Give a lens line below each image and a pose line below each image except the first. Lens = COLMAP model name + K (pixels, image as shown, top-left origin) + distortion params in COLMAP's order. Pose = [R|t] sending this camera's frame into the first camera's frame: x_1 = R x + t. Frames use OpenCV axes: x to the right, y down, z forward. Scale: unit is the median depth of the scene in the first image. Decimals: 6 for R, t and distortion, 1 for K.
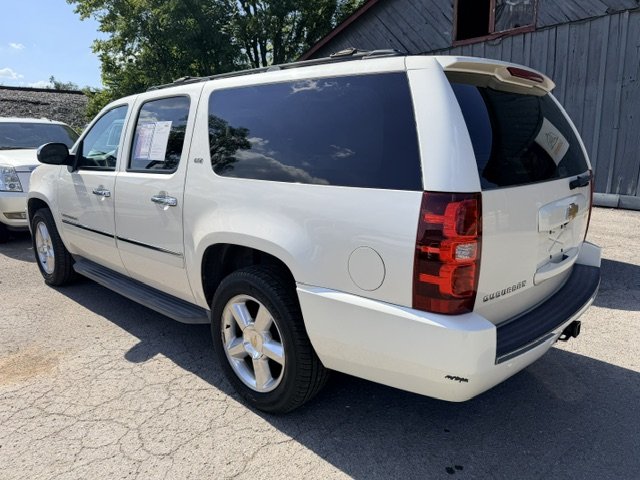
lens RADIAL K [[456.0, 0, 320.0], [0, 456.0, 240.0], [0, 0, 1]] dist [0.003442, -0.008098]
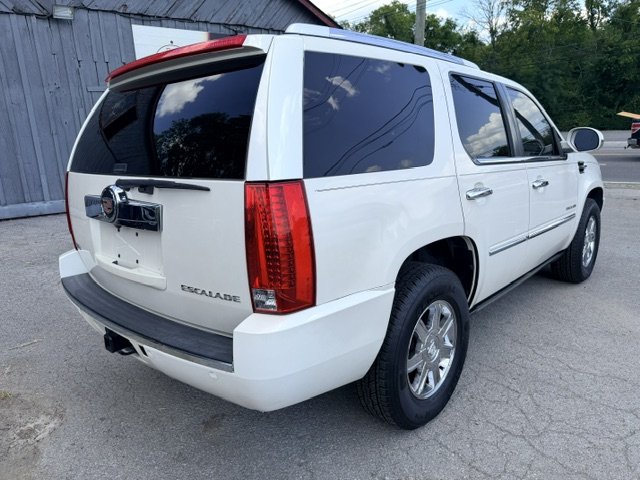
lens RADIAL K [[468.4, 0, 320.0], [0, 468.4, 240.0], [0, 0, 1]] dist [-0.012140, 0.001019]
pose [[0.008818, -0.208846, 0.977909, -0.390319], [0.247287, 0.948027, 0.200235, -0.093455], [-0.968902, 0.240058, 0.060005, 0.455114]]
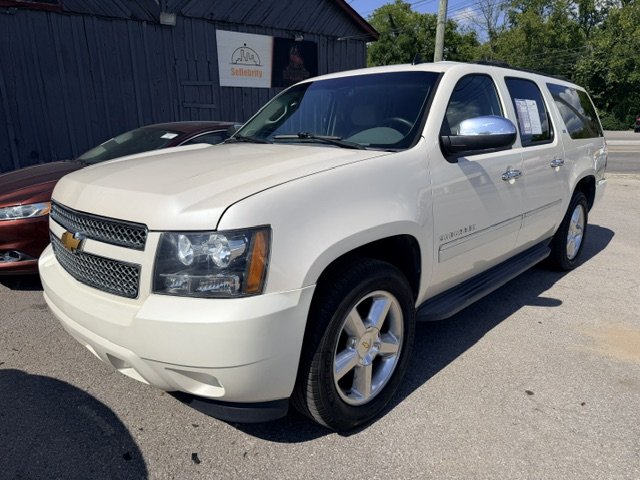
lens RADIAL K [[456.0, 0, 320.0], [0, 456.0, 240.0], [0, 0, 1]] dist [0.003442, -0.008098]
pose [[-0.003240, -0.228004, 0.973655, -0.616246], [0.226039, 0.948293, 0.222817, -0.119512], [-0.974113, 0.220805, 0.048465, 0.612292]]
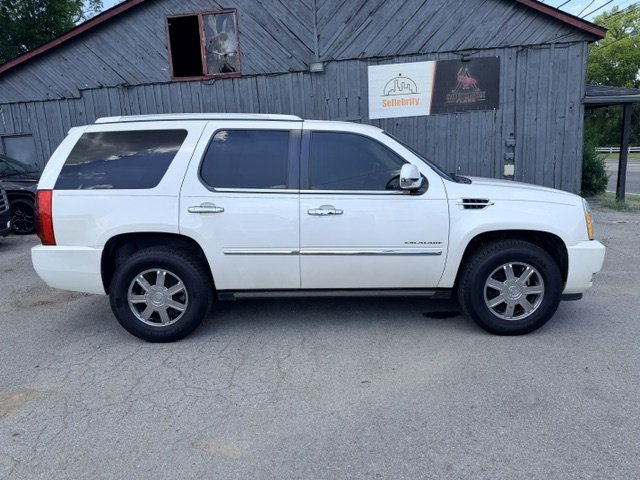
lens RADIAL K [[456.0, 0, 320.0], [0, 456.0, 240.0], [0, 0, 1]] dist [0.003442, -0.008098]
pose [[0.751018, -0.134025, 0.646536, -0.286339], [0.164845, 0.986234, 0.012958, 0.014811], [-0.639373, 0.096846, 0.762774, -0.089131]]
